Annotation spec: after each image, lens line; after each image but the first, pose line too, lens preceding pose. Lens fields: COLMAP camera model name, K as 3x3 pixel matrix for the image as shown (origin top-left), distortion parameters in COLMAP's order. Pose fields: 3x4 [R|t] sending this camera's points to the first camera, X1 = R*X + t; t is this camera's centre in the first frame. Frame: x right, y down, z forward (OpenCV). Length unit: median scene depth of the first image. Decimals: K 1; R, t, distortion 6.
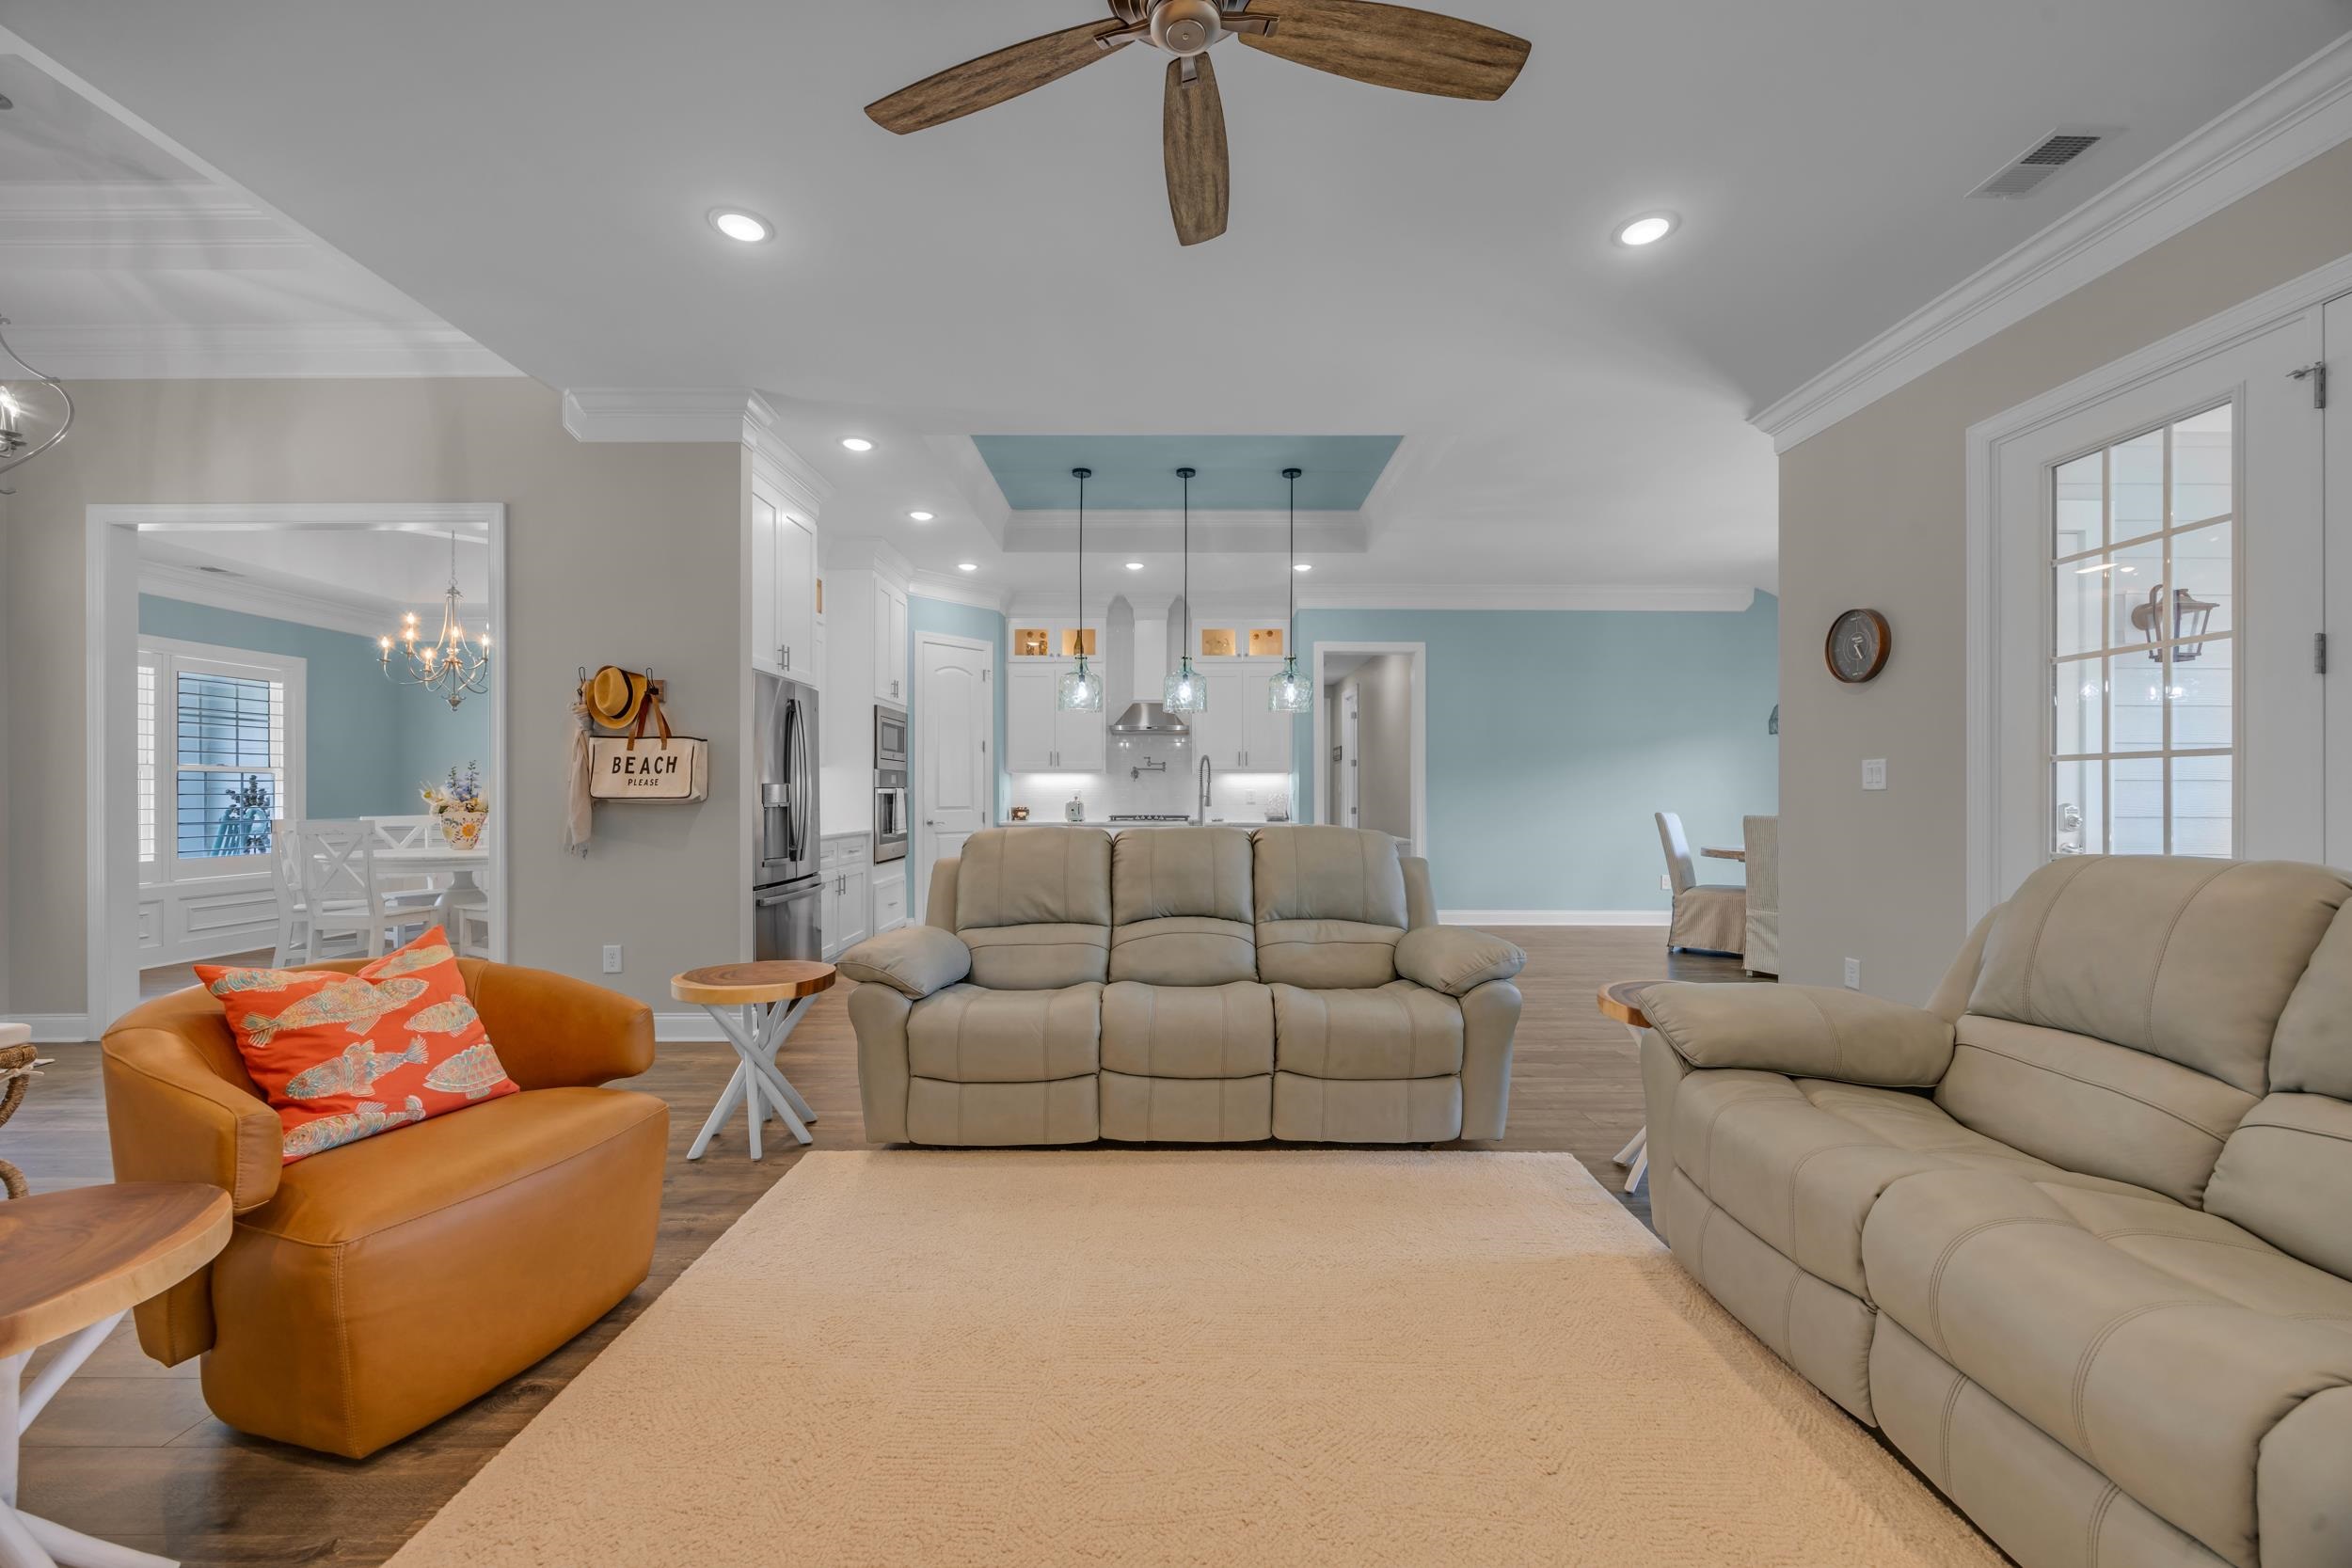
lens RADIAL K [[897.6, 0, 1174.0], [0, 897.6, 799.8], [0, 0, 1]] dist [0.000287, -0.000054]
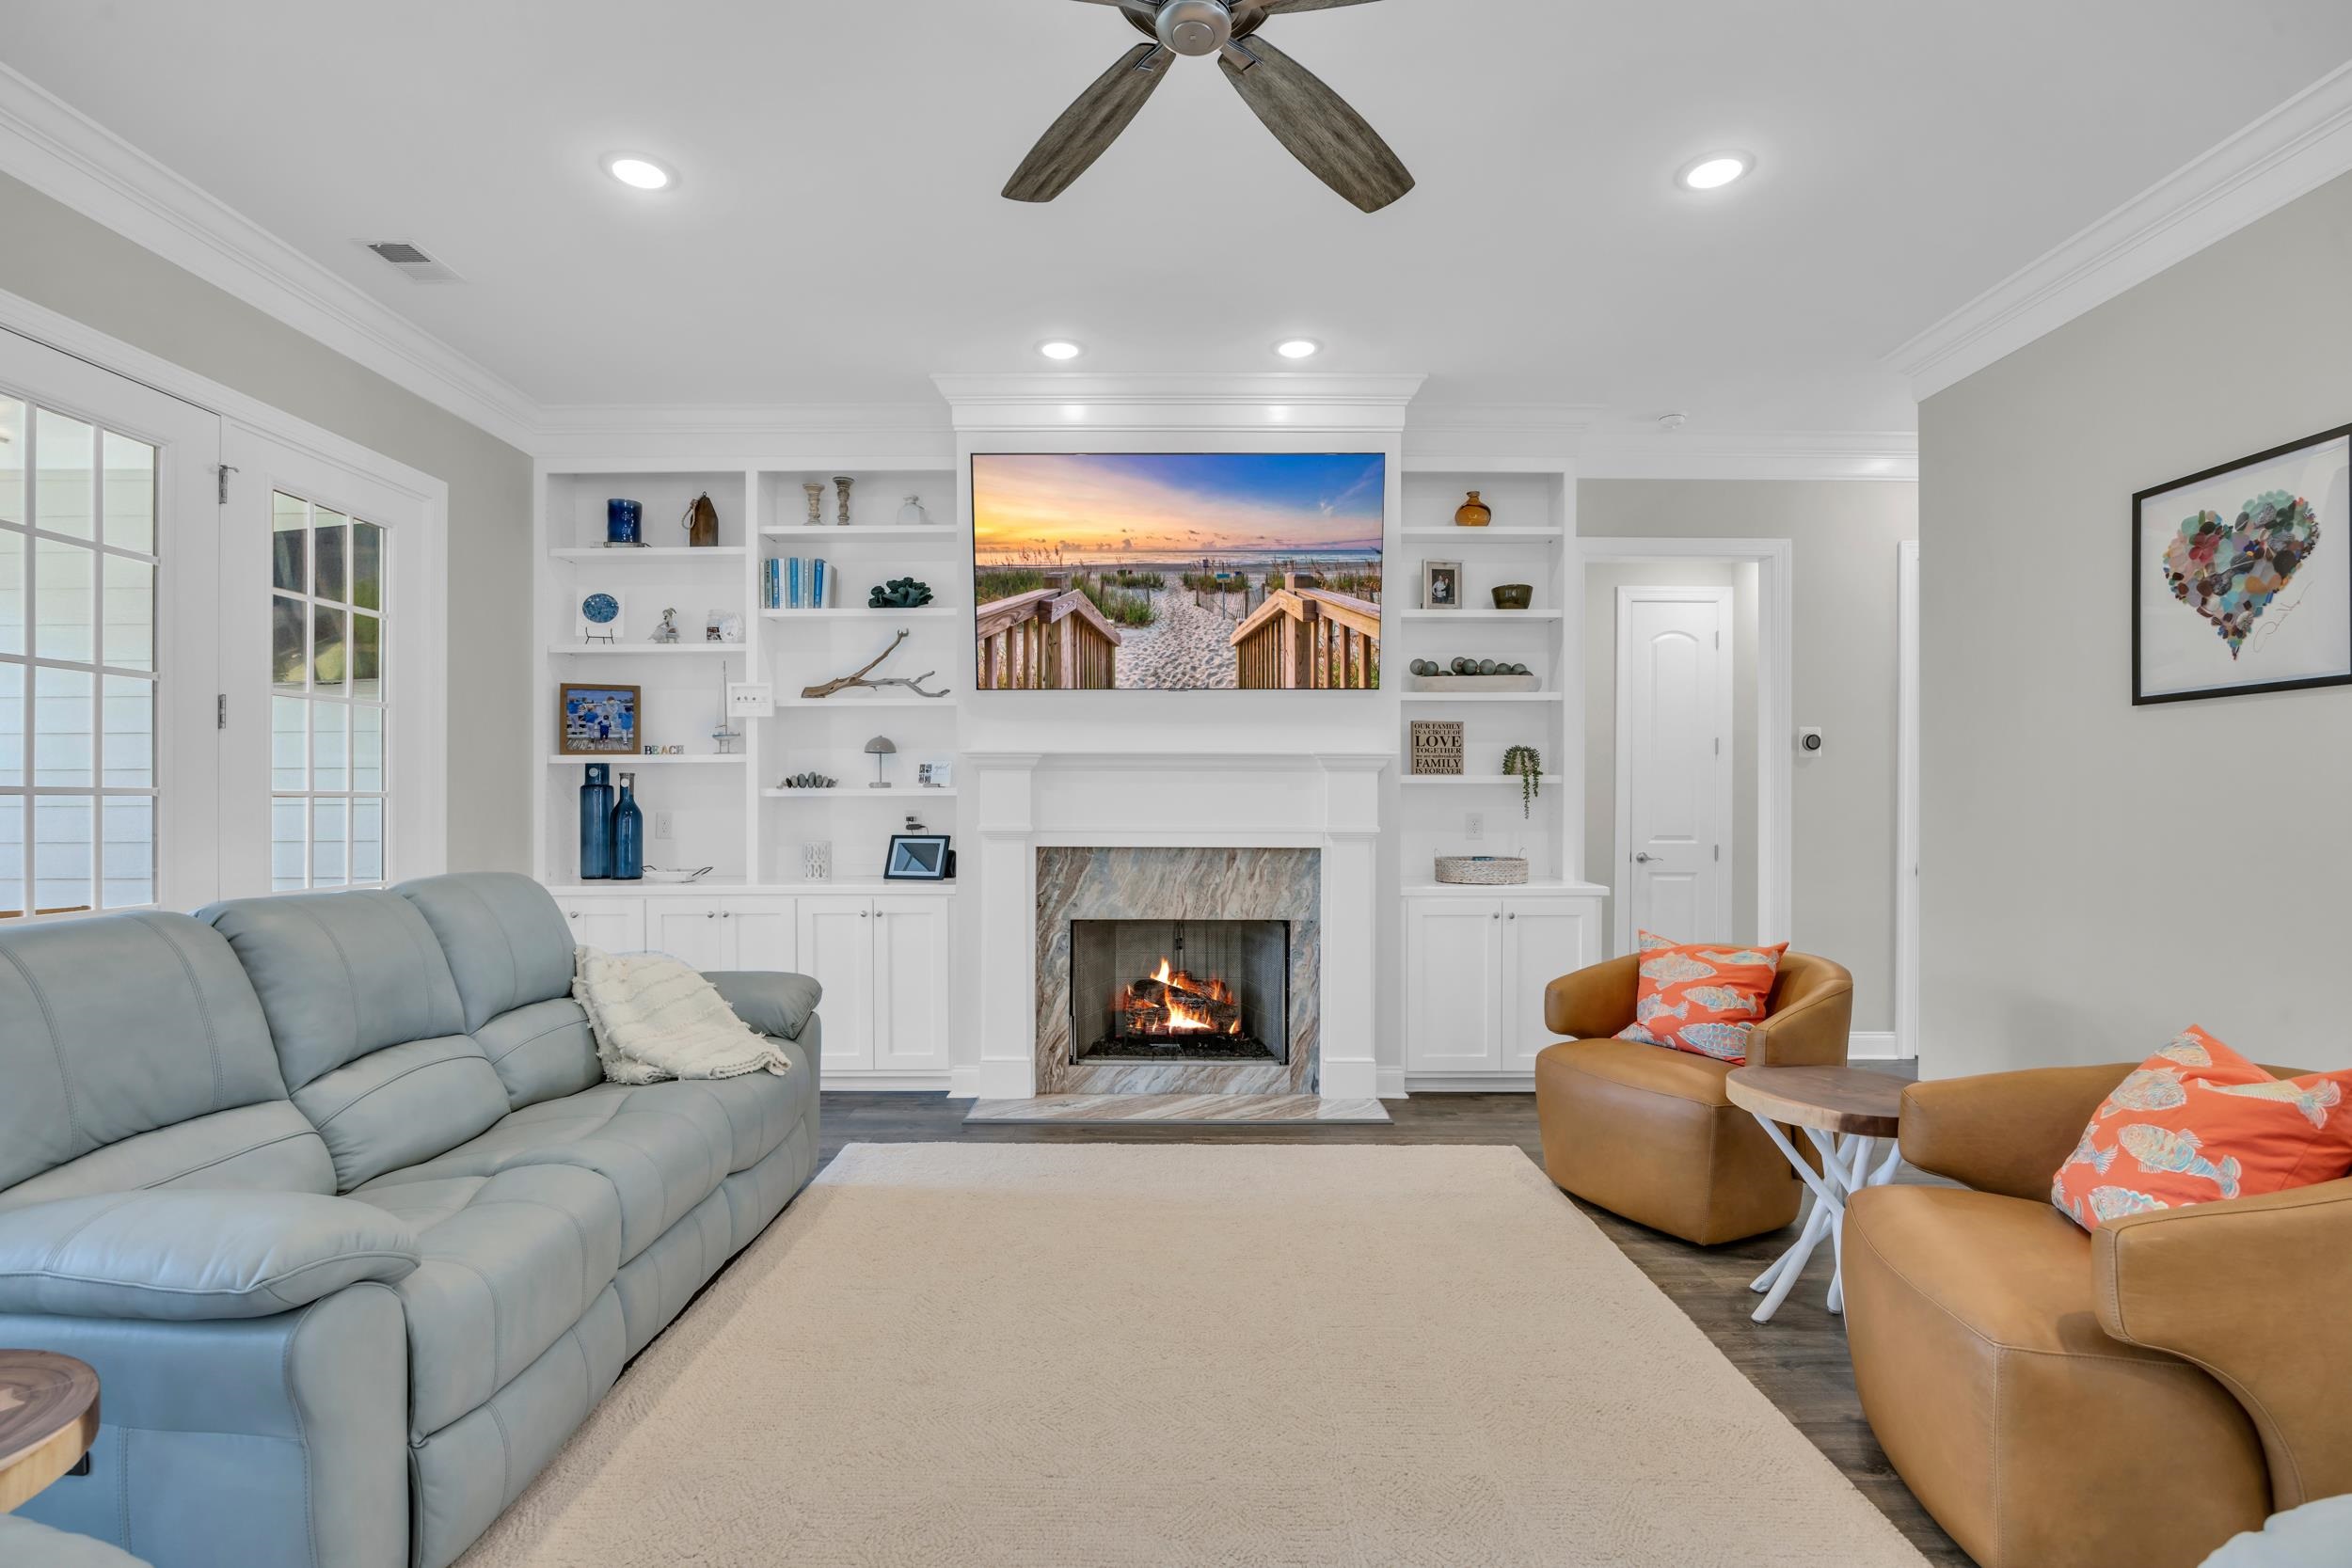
lens RADIAL K [[1095.3, 0, 1170.0], [0, 1095.3, 794.8], [0, 0, 1]] dist [-0.017026, 0.000242]
pose [[-0.999982, 0.000316, -0.006028, 0.008670], [0.000276, 0.999978, 0.006686, -0.016230], [0.006030, 0.006684, -0.999959, 0.485297]]
